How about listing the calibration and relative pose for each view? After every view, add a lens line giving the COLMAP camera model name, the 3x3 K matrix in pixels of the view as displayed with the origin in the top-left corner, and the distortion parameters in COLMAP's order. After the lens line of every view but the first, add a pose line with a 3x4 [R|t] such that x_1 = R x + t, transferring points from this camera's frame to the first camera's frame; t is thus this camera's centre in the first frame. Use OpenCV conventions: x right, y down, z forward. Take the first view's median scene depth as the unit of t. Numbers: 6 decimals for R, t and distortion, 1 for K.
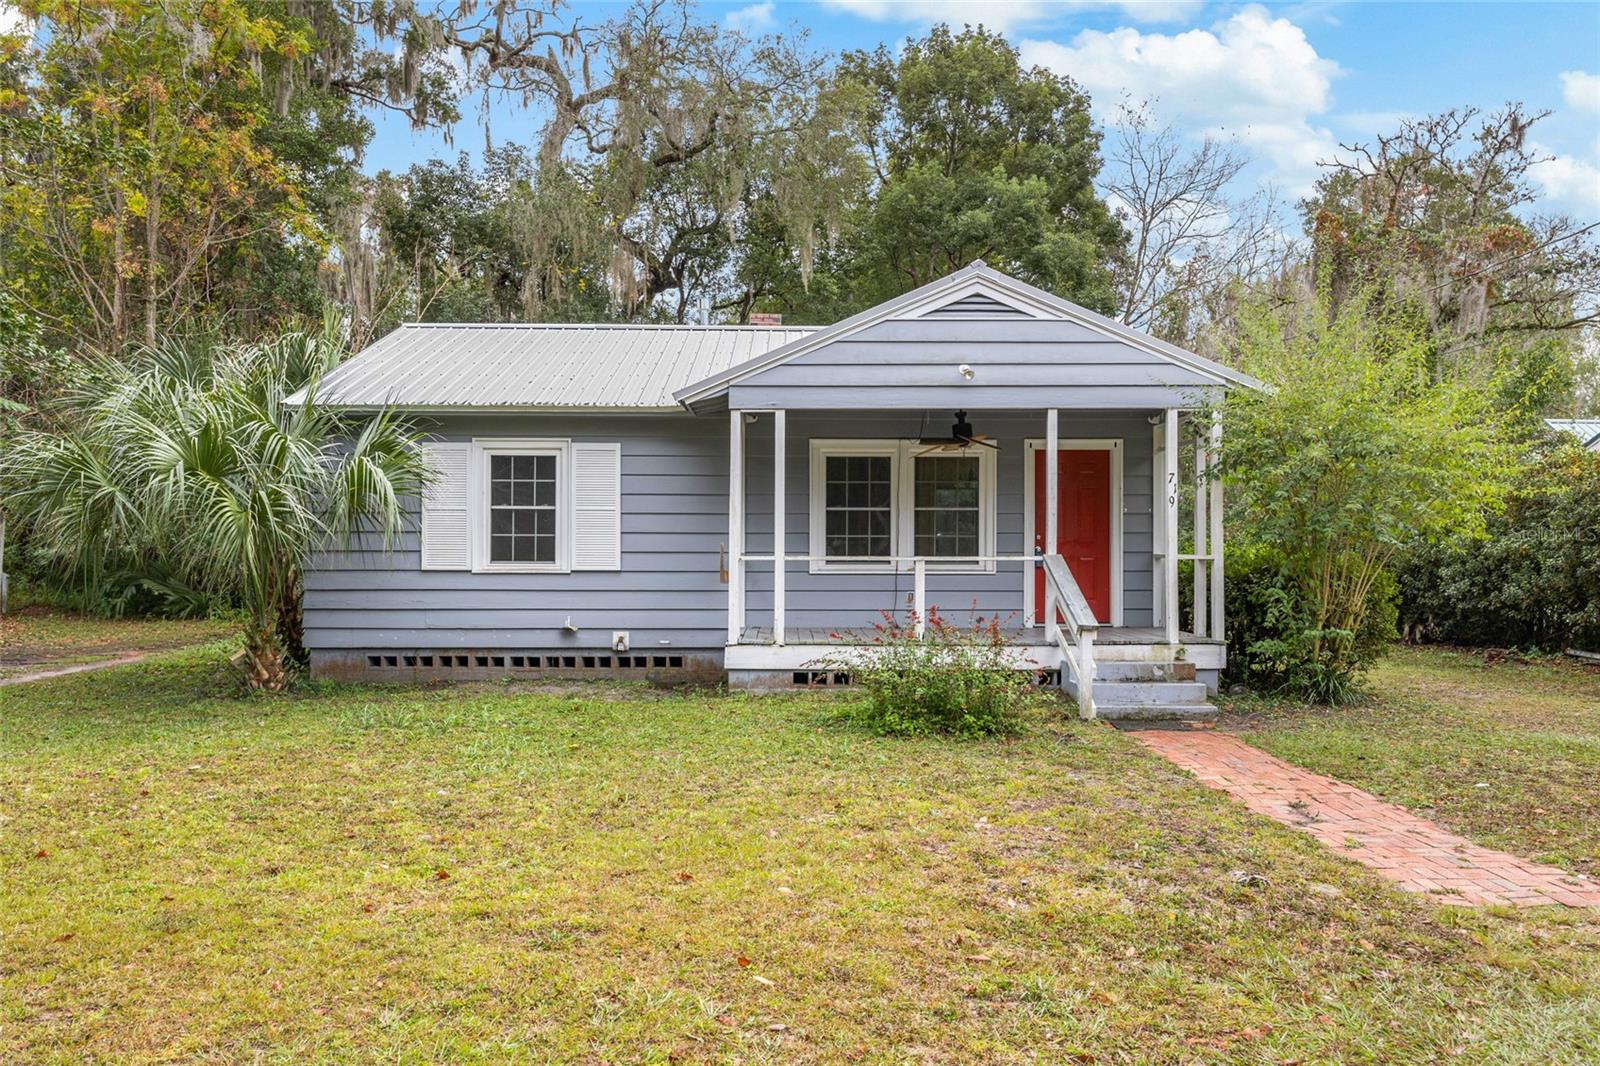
lens RADIAL K [[1151.2, 0, 800.0], [0, 1151.2, 544.7], [0, 0, 1]] dist [-0.006145, -0.003128]
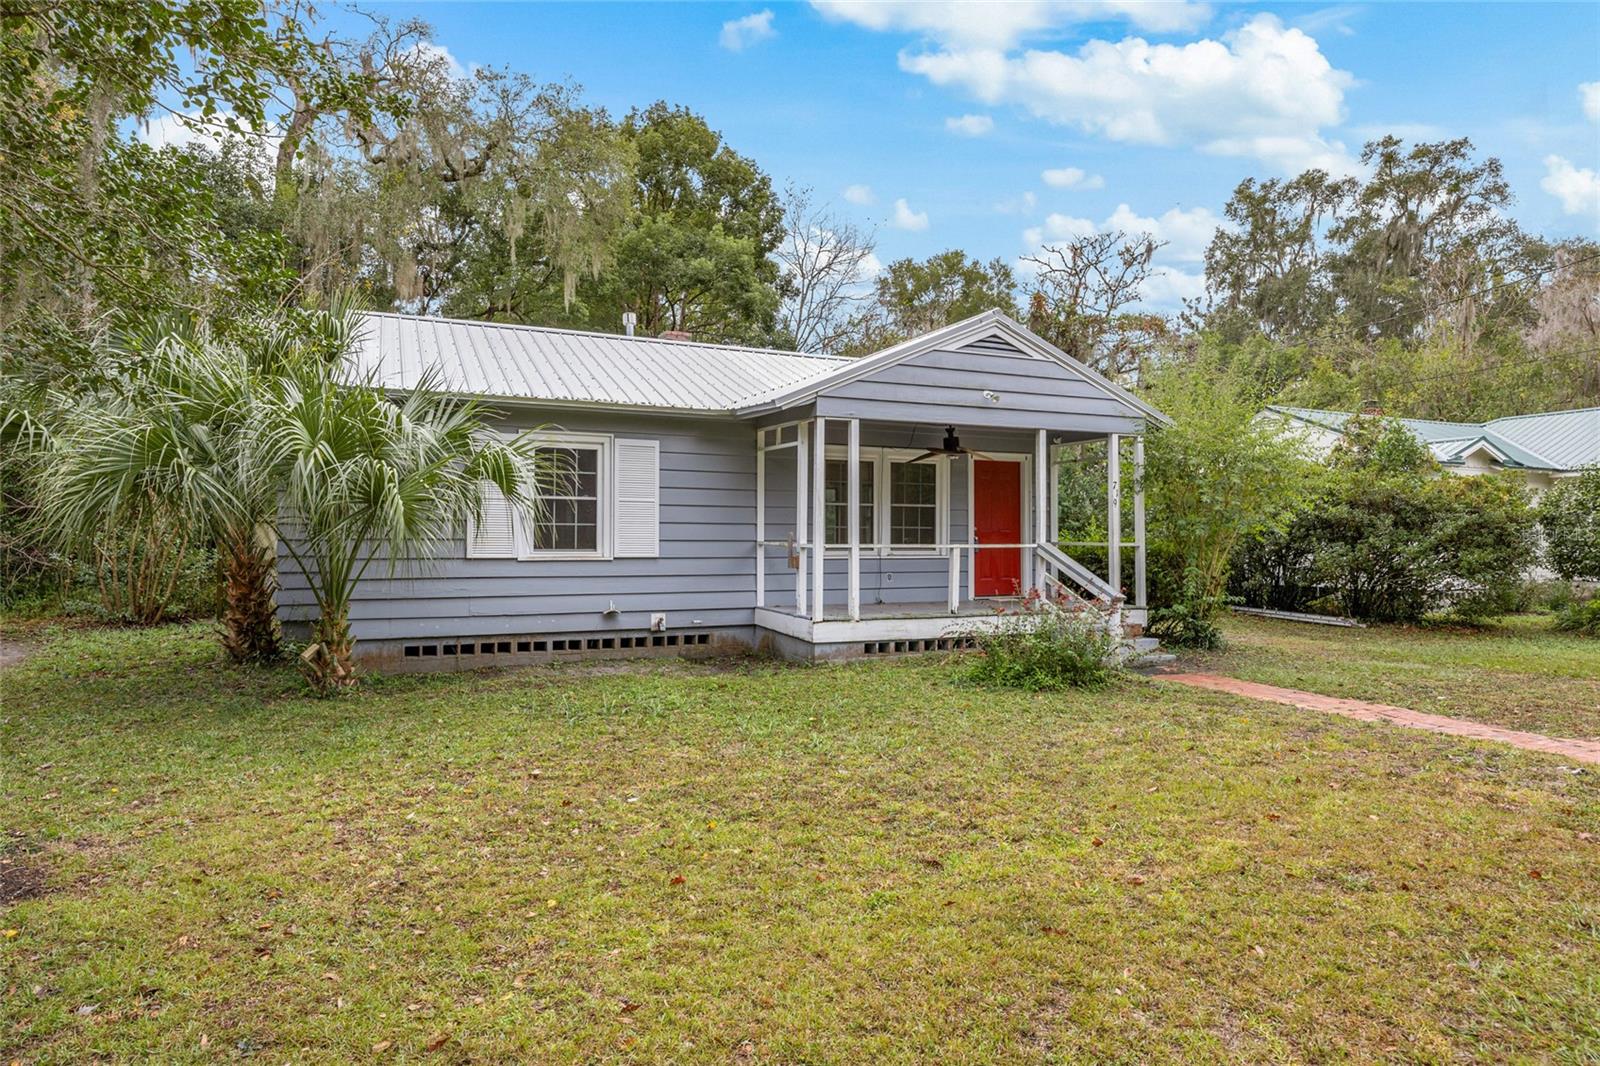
lens RADIAL K [[939.7, 0, 801.4], [0, 939.7, 522.3], [0, 0, 1]] dist [-0.005511, -0.001153]
pose [[0.914874, 0.007591, 0.403669, -0.390608], [-0.003254, 0.999929, -0.011428, -0.001069], [-0.403727, 0.009141, 0.914834, 0.130335]]
